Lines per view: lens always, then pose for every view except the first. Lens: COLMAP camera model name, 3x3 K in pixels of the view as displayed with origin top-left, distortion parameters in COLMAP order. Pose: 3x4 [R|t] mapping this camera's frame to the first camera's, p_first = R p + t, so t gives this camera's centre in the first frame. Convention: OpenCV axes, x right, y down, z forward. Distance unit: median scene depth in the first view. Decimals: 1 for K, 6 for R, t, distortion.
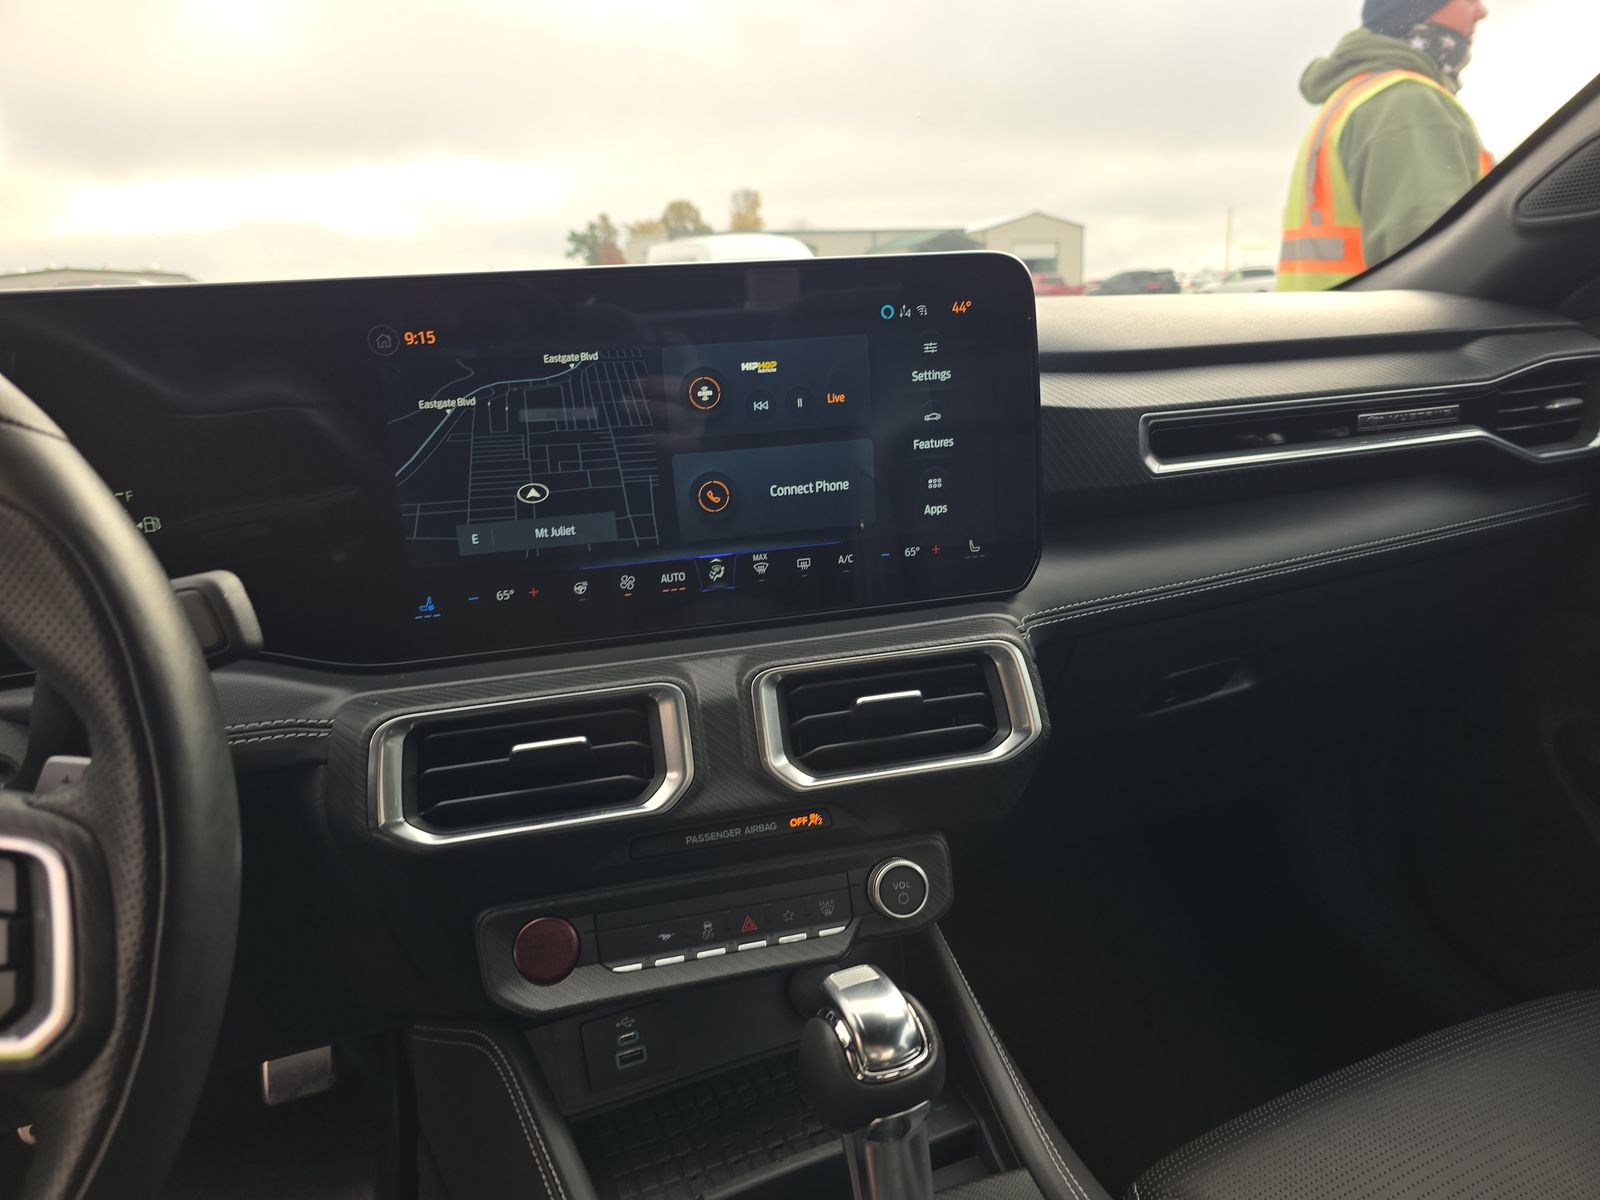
lens RADIAL K [[1064.1, 0, 800.0], [0, 1064.1, 600.0], [0, 0, 1]] dist [0.048355, -0.077980]
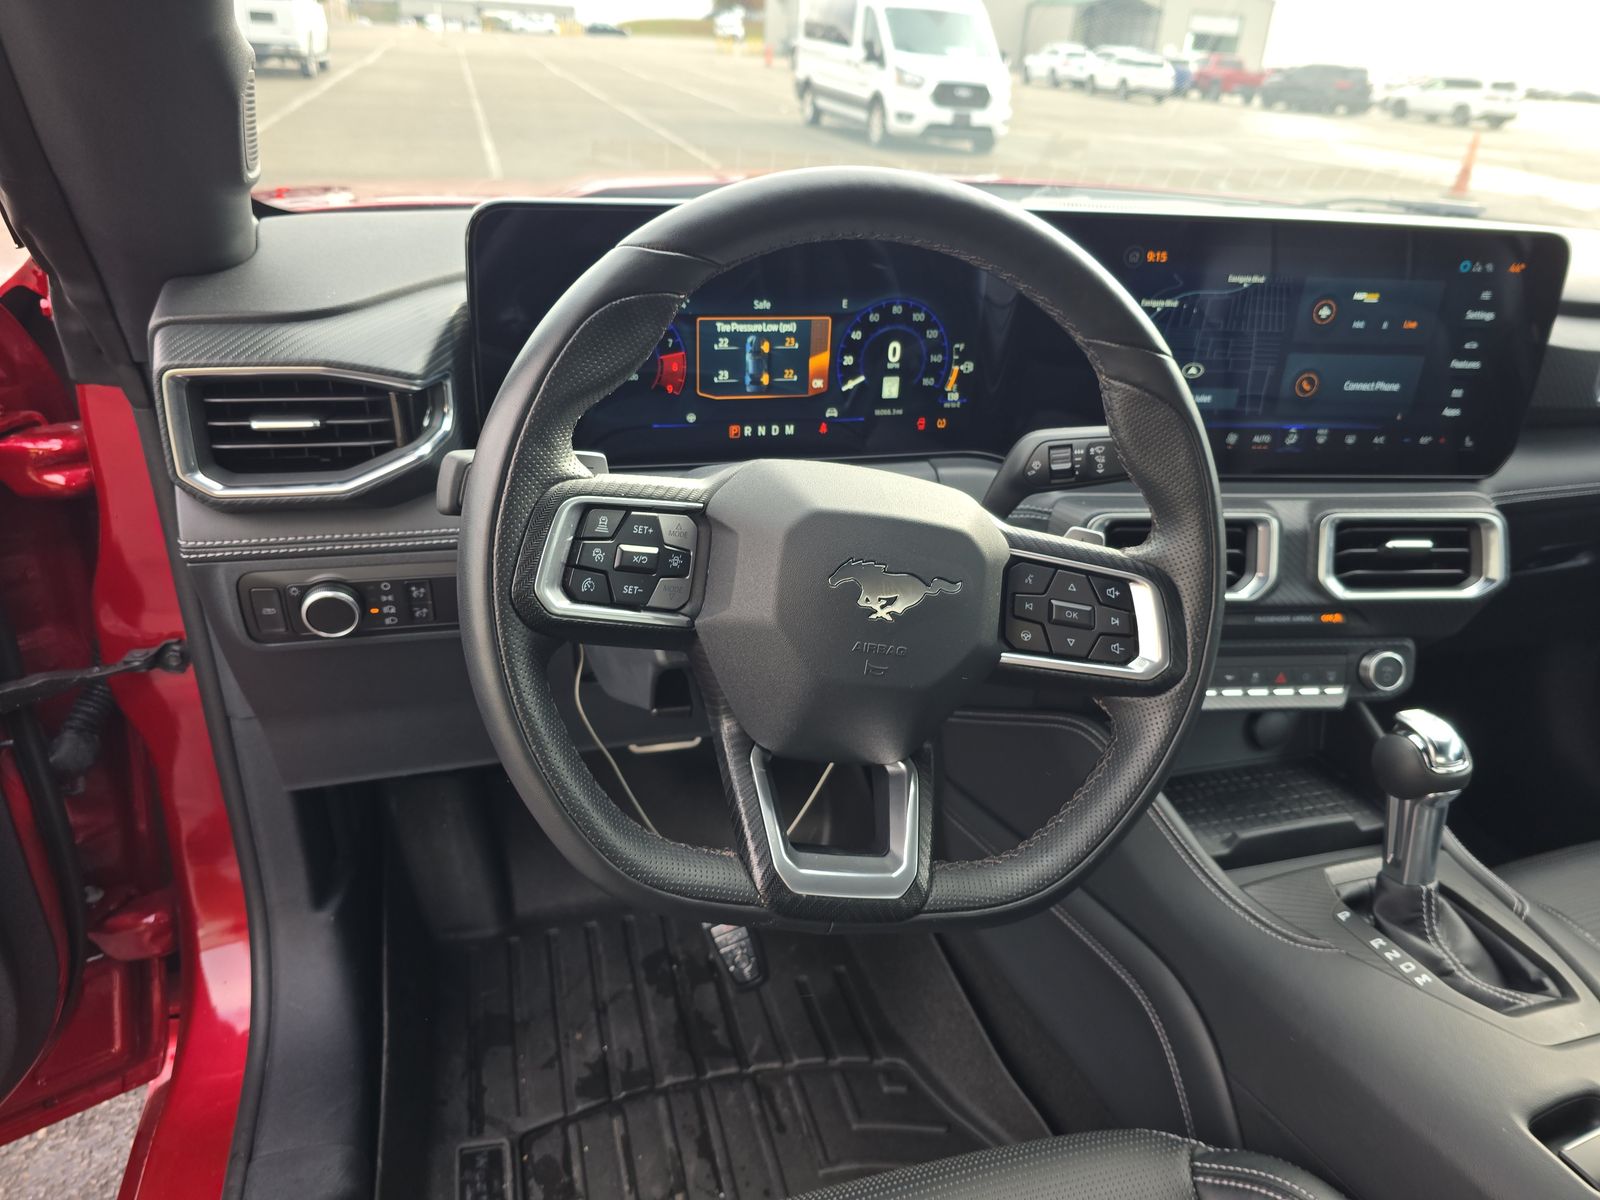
lens RADIAL K [[1064.1, 0, 800.0], [0, 1064.1, 600.0], [0, 0, 1]] dist [0.048355, -0.077980]
pose [[0.987991, 0.142181, -0.060476, -0.629719], [-0.126985, 0.970191, 0.206406, -0.030250], [0.088020, -0.196248, 0.976596, -0.508524]]
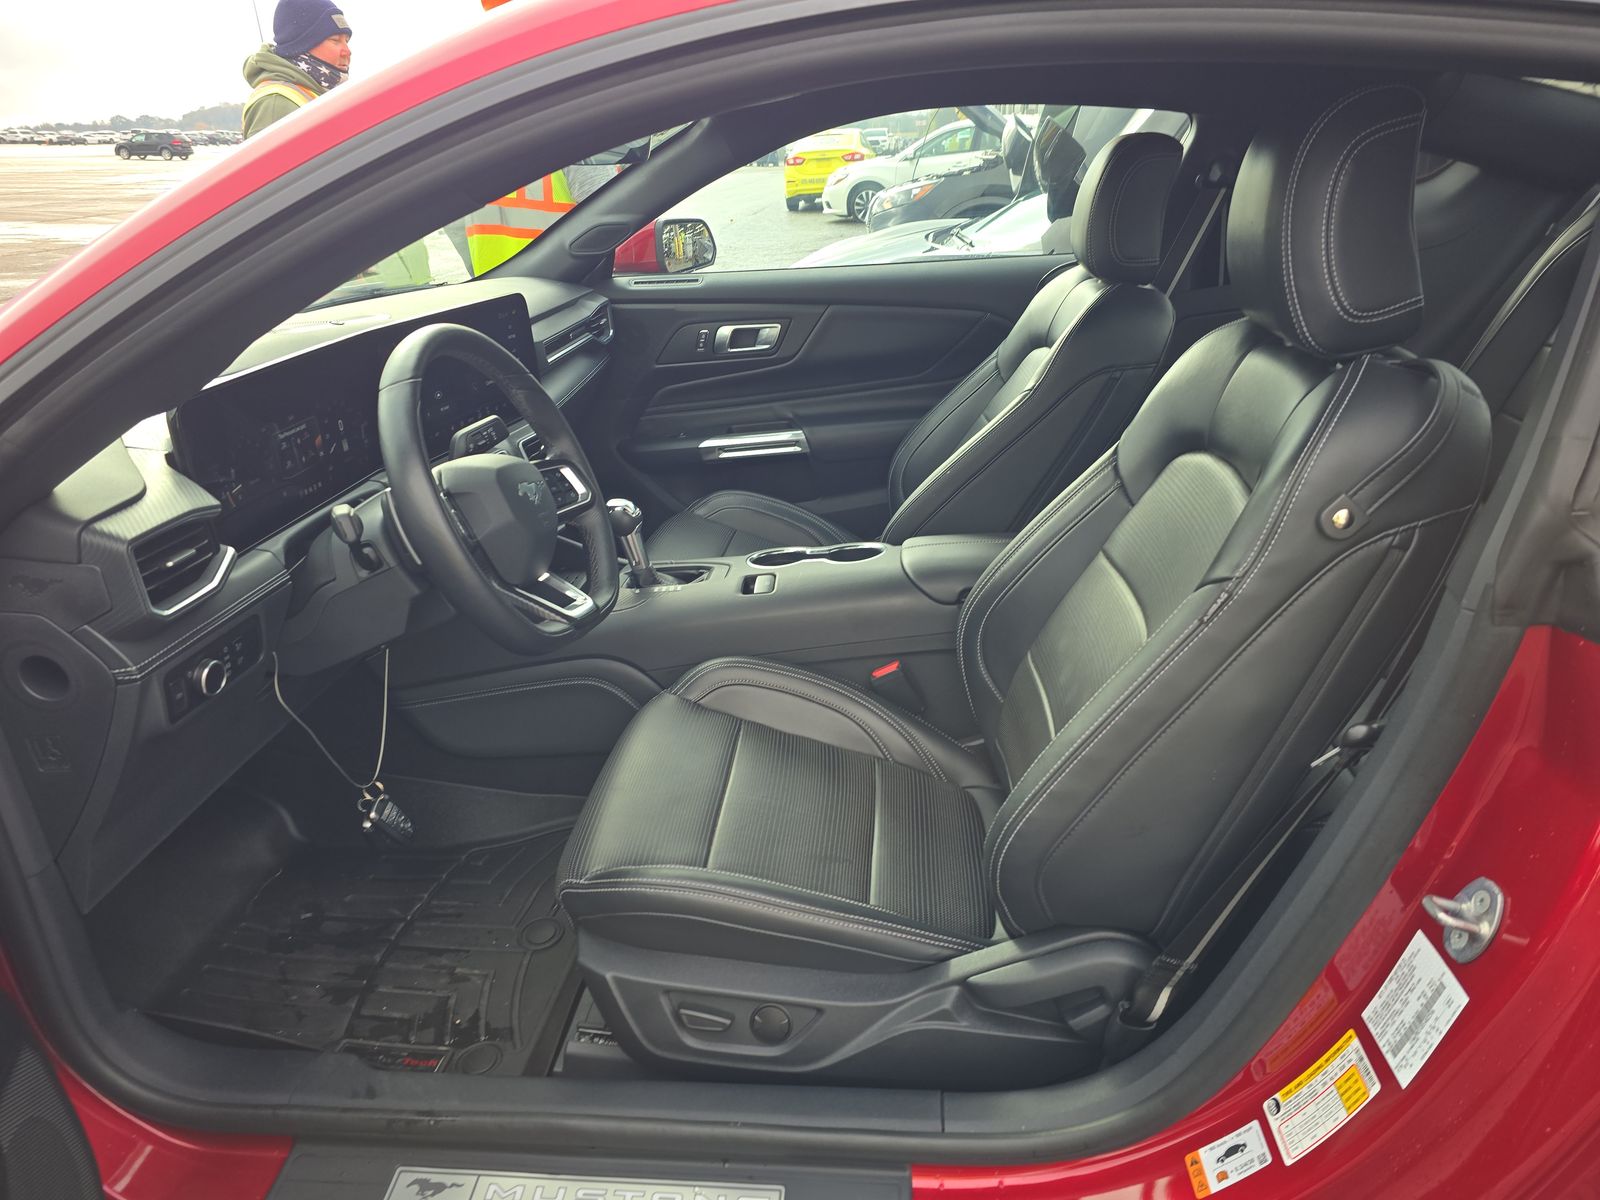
lens RADIAL K [[1064.1, 0, 800.0], [0, 1064.1, 600.0], [0, 0, 1]] dist [0.048355, -0.077980]
pose [[0.489002, -0.306606, 0.816621, -2.193402], [0.213688, 0.949769, 0.228639, -0.028596], [-0.845704, 0.062697, 0.529957, -1.199628]]
